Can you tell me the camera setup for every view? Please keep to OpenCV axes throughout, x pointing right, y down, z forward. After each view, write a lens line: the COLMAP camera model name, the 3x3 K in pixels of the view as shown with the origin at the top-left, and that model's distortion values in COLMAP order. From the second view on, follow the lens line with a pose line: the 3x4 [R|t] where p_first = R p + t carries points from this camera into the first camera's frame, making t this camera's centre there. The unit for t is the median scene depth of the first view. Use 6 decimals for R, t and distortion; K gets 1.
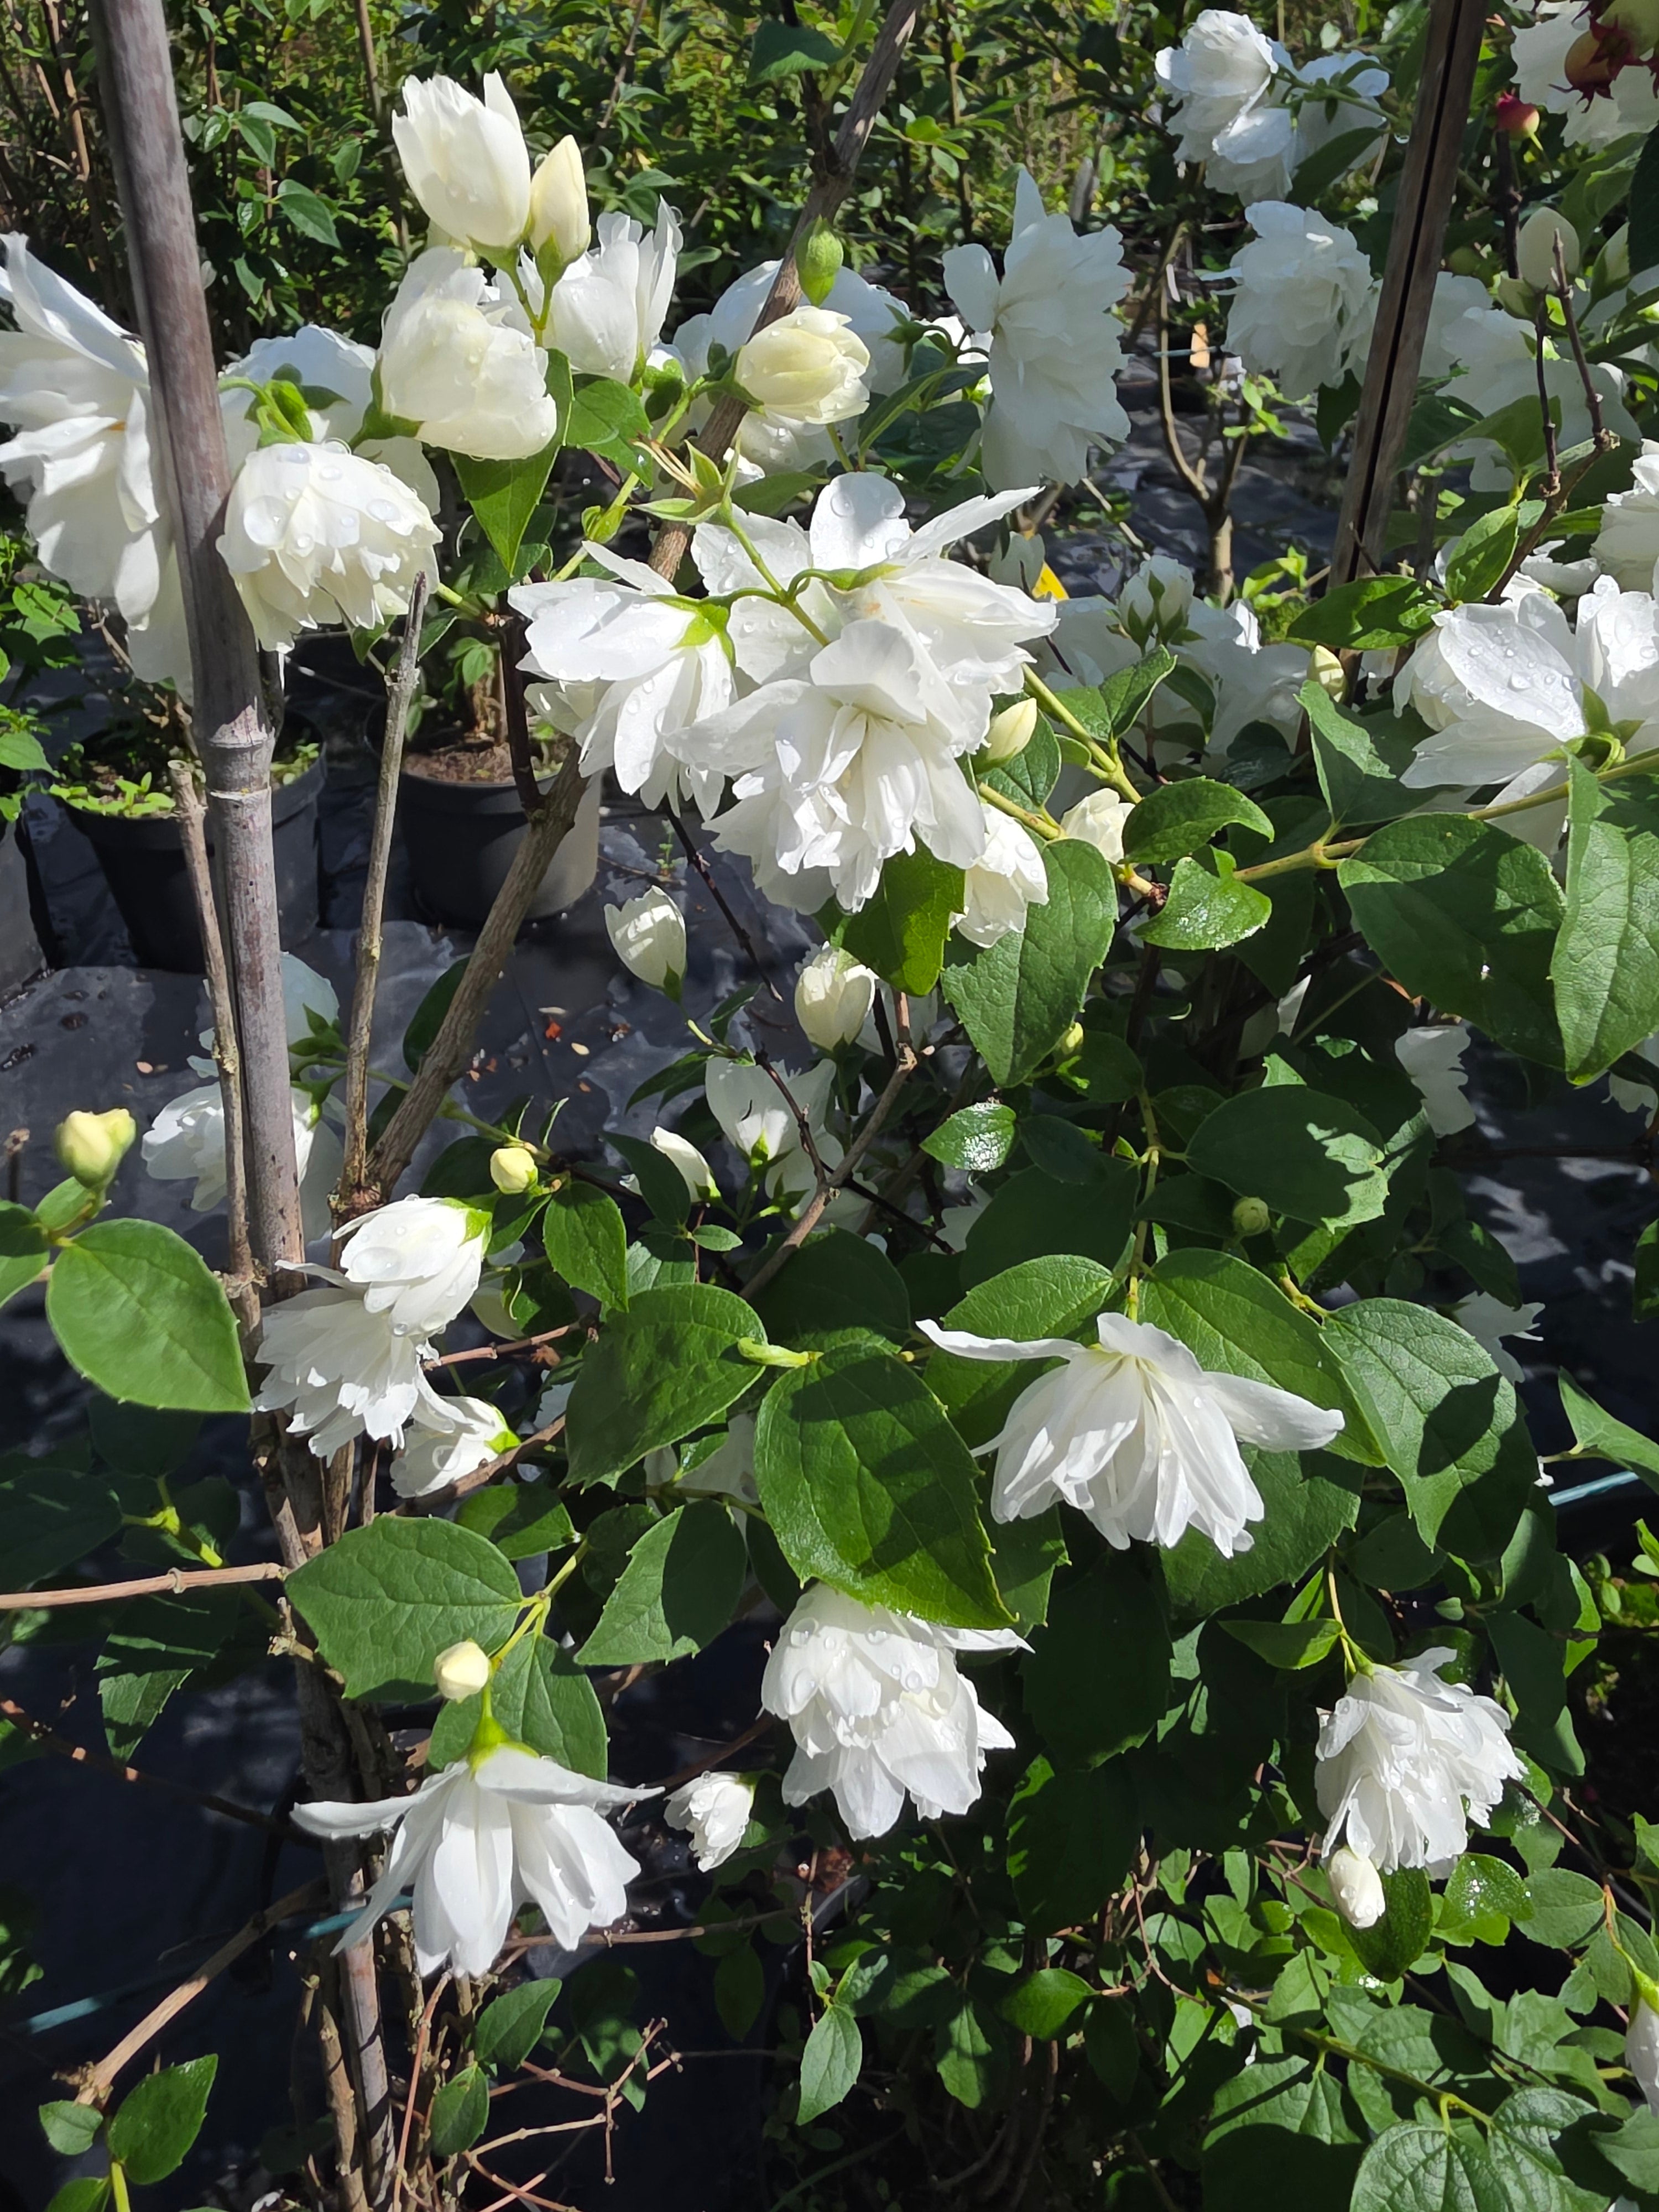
lens RADIAL K [[1515.7, 0, 790.1], [0, 1515.7, 922.0], [0, 0, 1]] dist [0.004215, -0.004587]
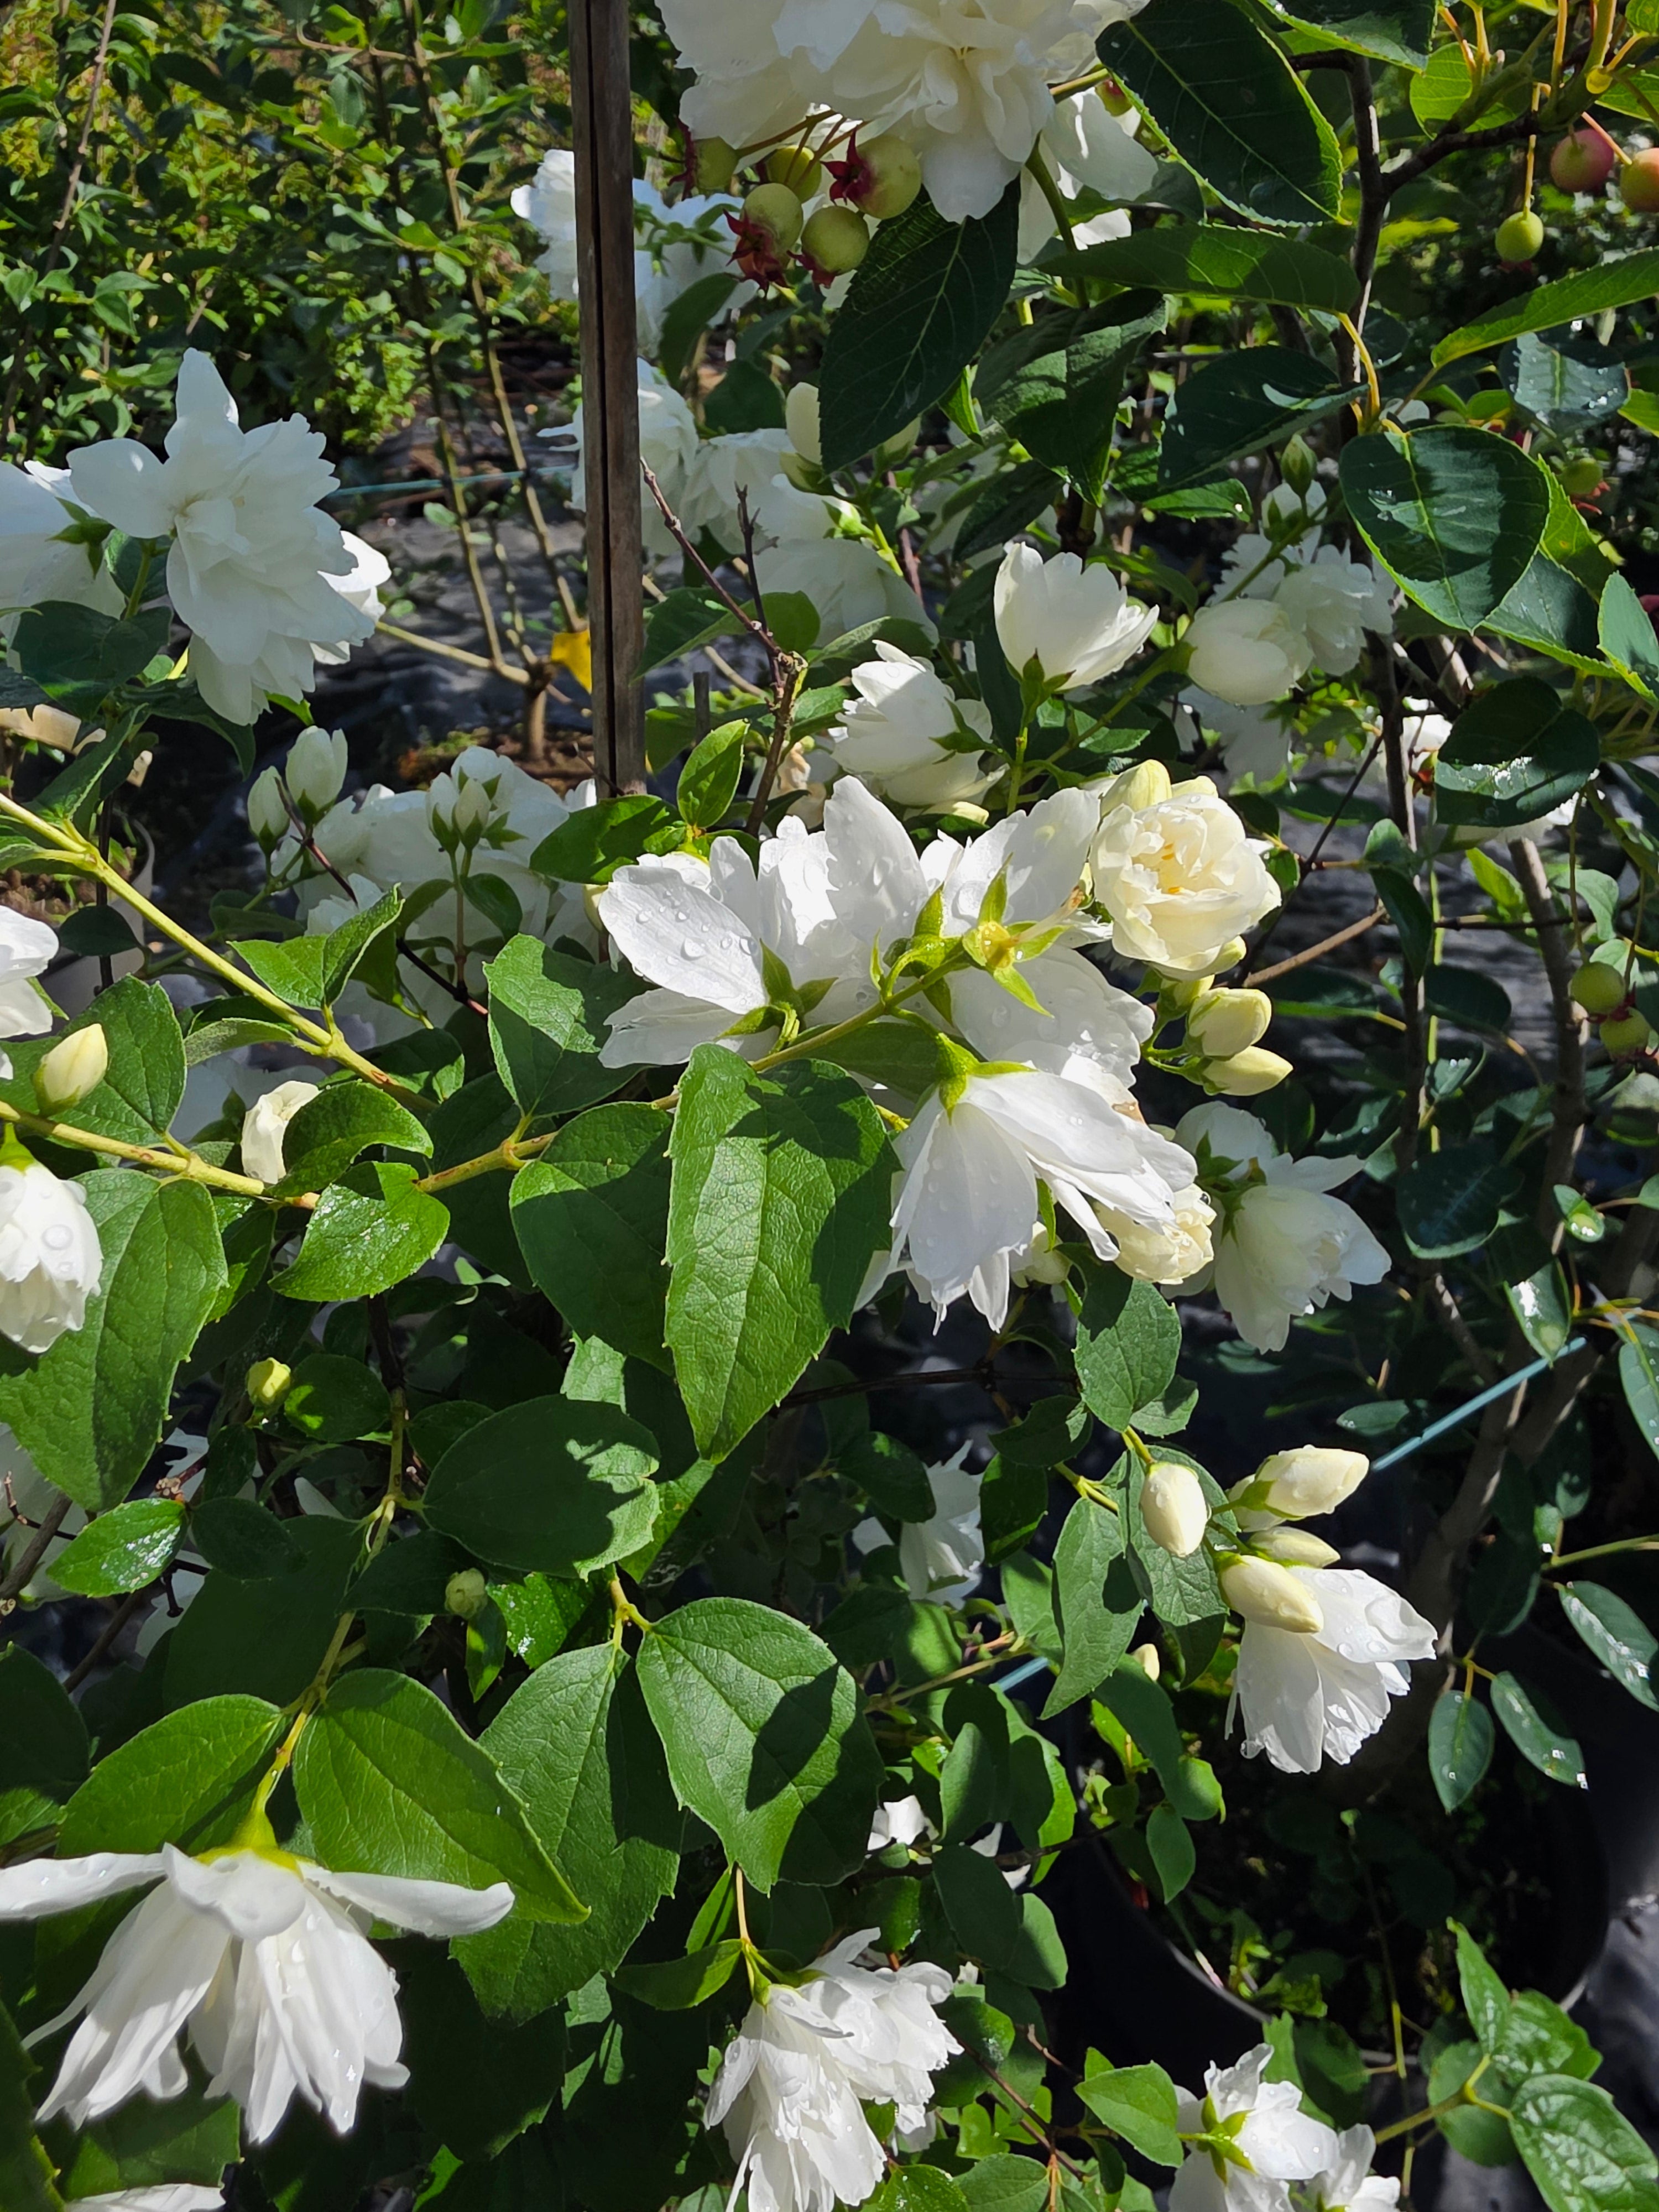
lens RADIAL K [[1515.7, 0, 790.1], [0, 1515.7, 922.0], [0, 0, 1]] dist [0.004215, -0.004587]
pose [[0.971716, -0.082311, 0.221343, 0.290708], [0.092605, 0.995033, -0.036524, -0.116013], [-0.217238, 0.055989, 0.974512, 0.108792]]
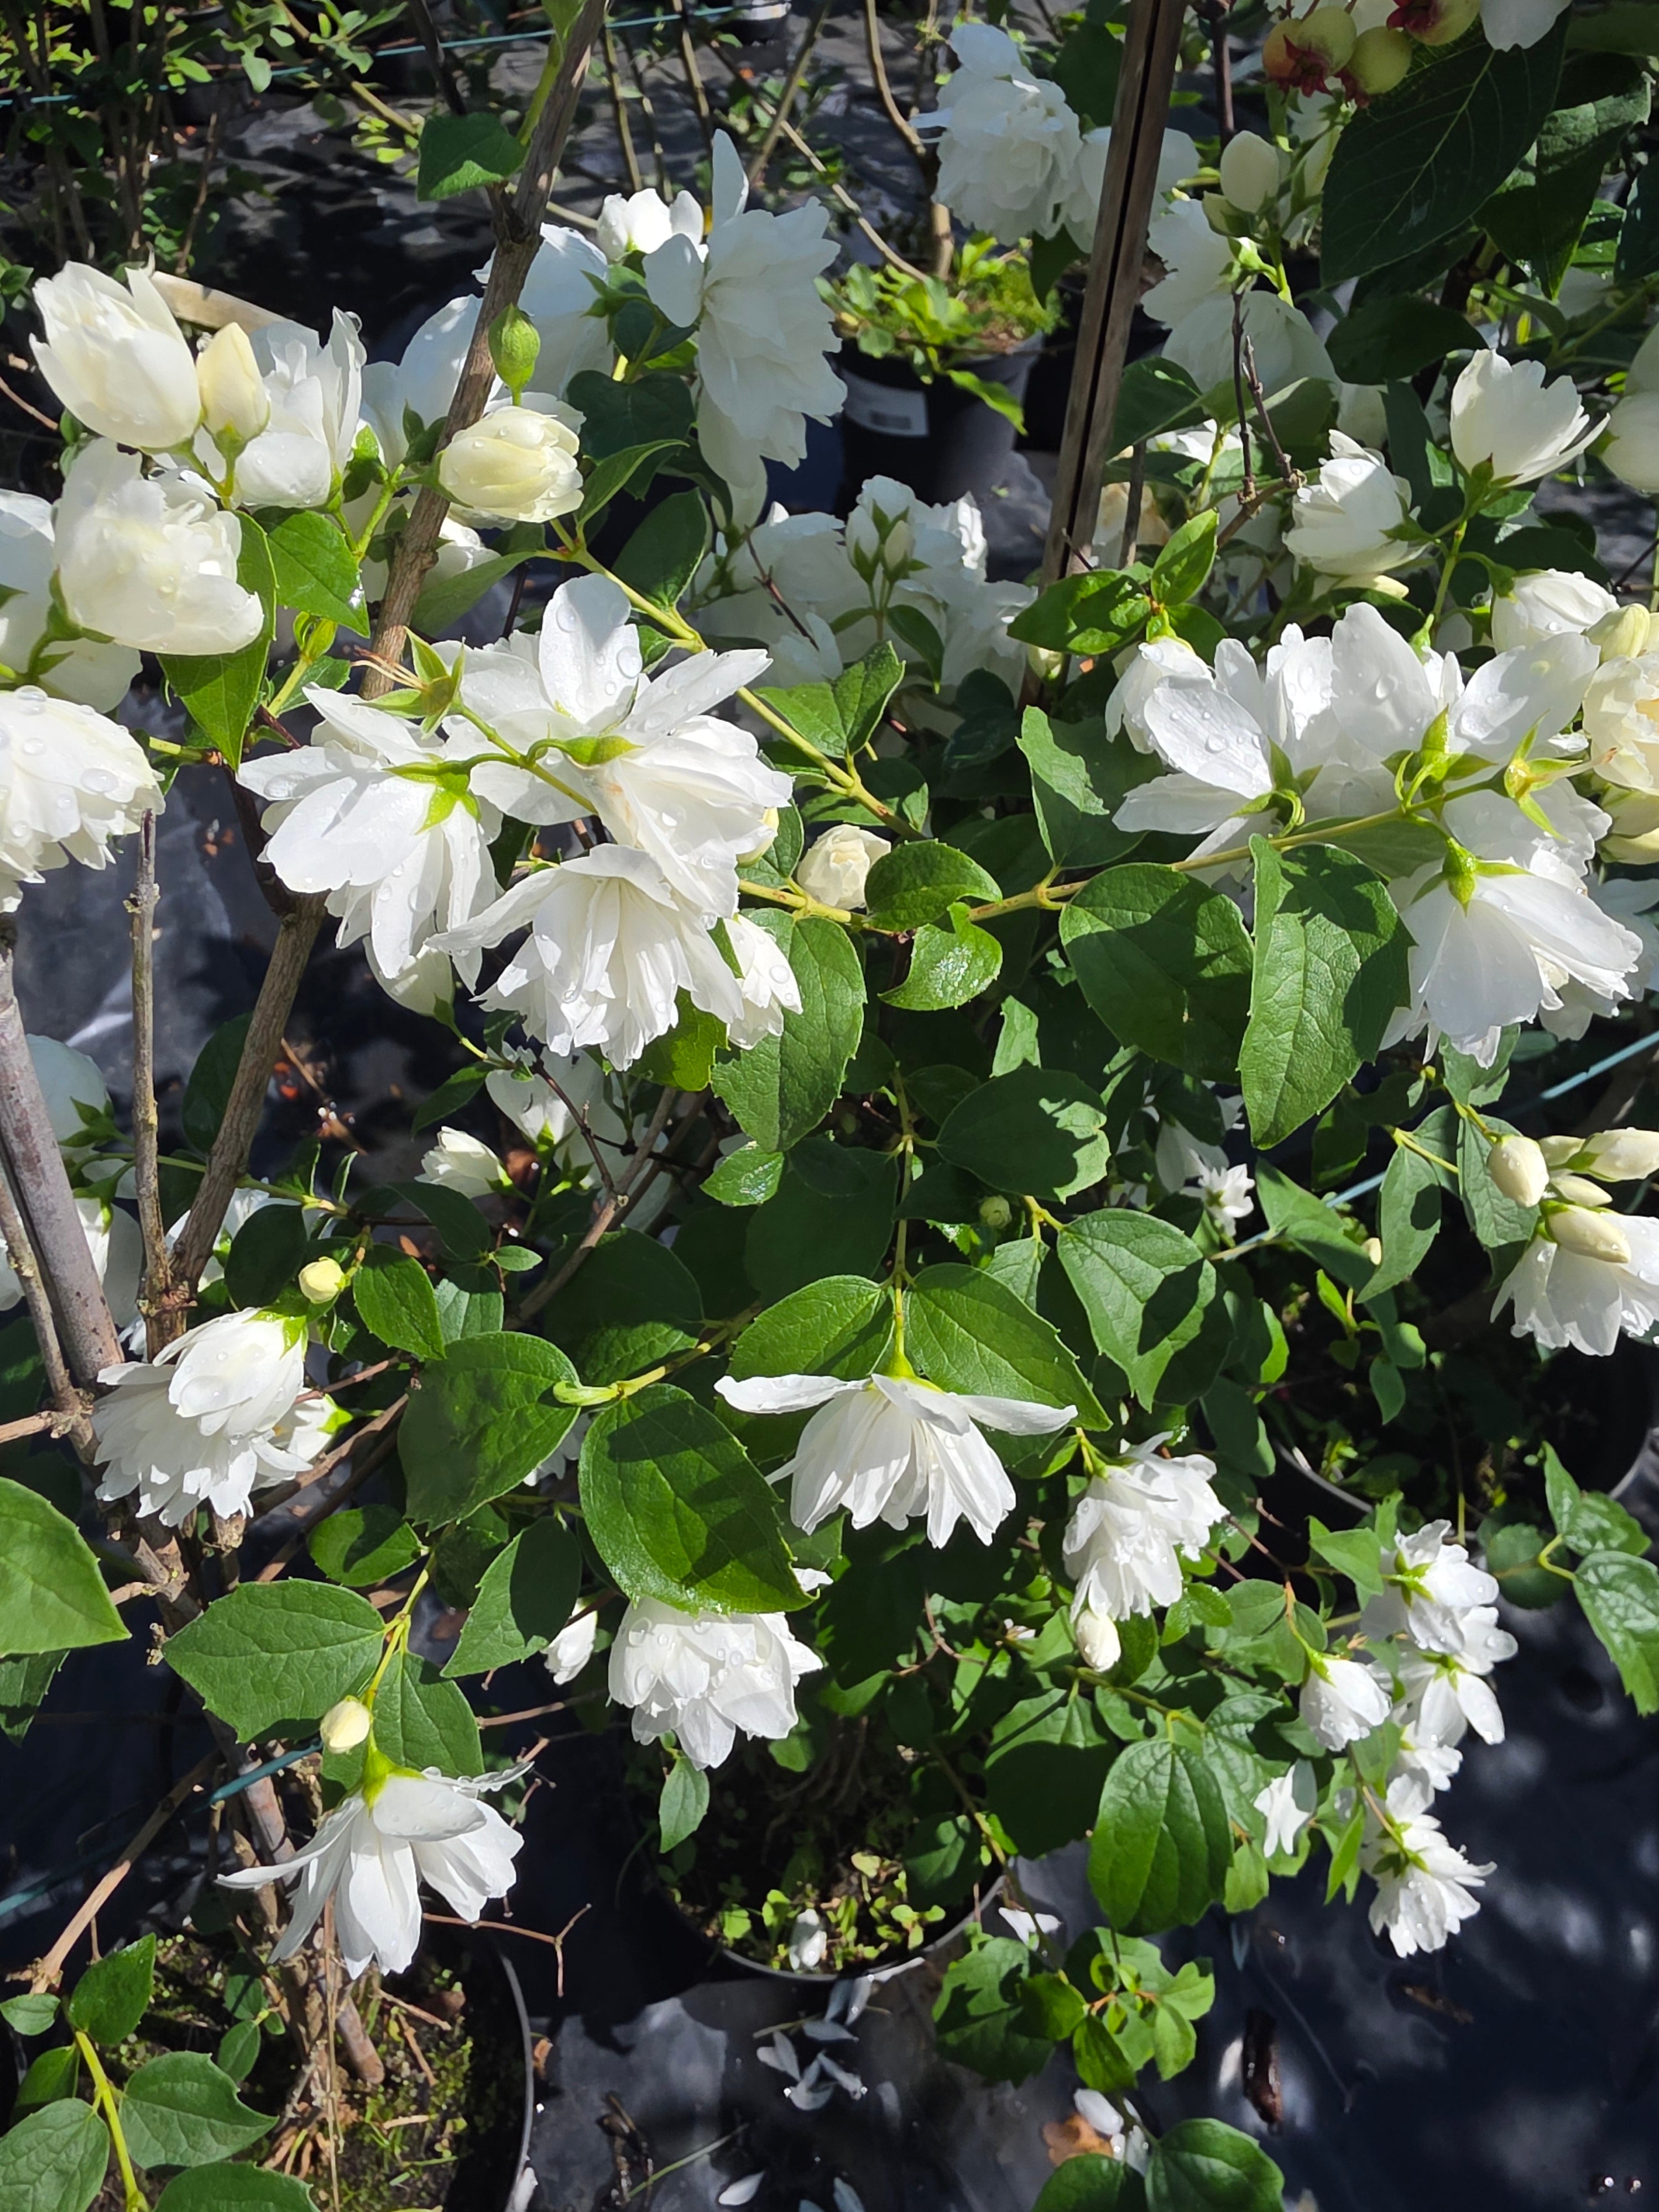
lens RADIAL K [[1526.5, 0, 796.2], [0, 1526.5, 945.5], [0, 0, 1]] dist [0.009874, -0.007141]
pose [[0.982168, -0.109621, 0.152743, 0.004328], [0.069186, 0.966155, 0.248513, -0.264115], [-0.174815, -0.233514, 0.956510, -0.019919]]
